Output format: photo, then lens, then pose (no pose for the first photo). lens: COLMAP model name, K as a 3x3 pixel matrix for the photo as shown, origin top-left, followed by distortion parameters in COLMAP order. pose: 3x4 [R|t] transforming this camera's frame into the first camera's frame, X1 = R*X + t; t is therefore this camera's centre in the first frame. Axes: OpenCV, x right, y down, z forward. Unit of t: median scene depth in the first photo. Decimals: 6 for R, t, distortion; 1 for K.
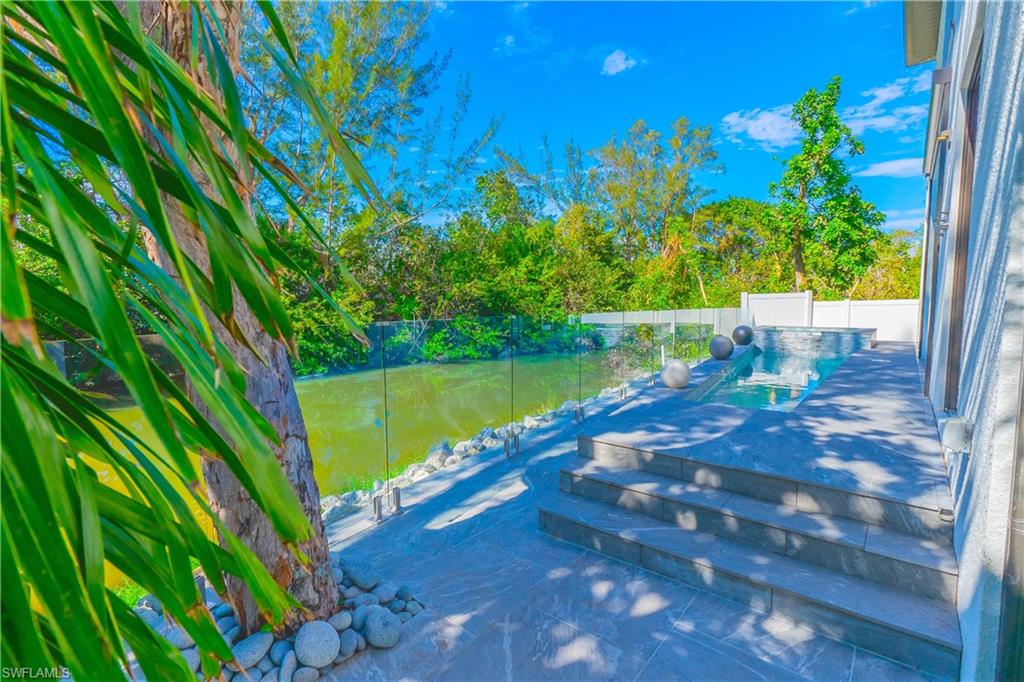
lens RADIAL K [[482.1, 0, 512.0], [0, 482.1, 341.0], [0, 0, 1]] dist [0.011680, 0.000150]
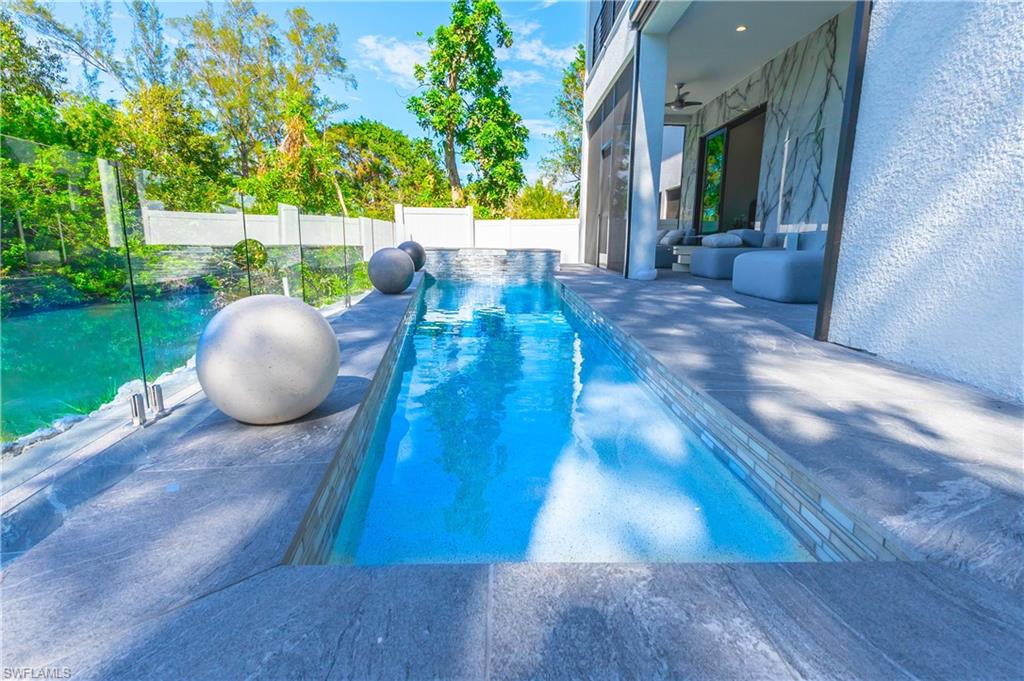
lens RADIAL K [[482.1, 0, 512.0], [0, 482.1, 340.5], [0, 0, 1]] dist [0.011680, 0.000150]
pose [[0.761865, -0.116426, 0.637187, 0.083479], [0.038426, 0.990105, 0.134966, 0.009690], [-0.646595, -0.078341, 0.758800, 0.219253]]
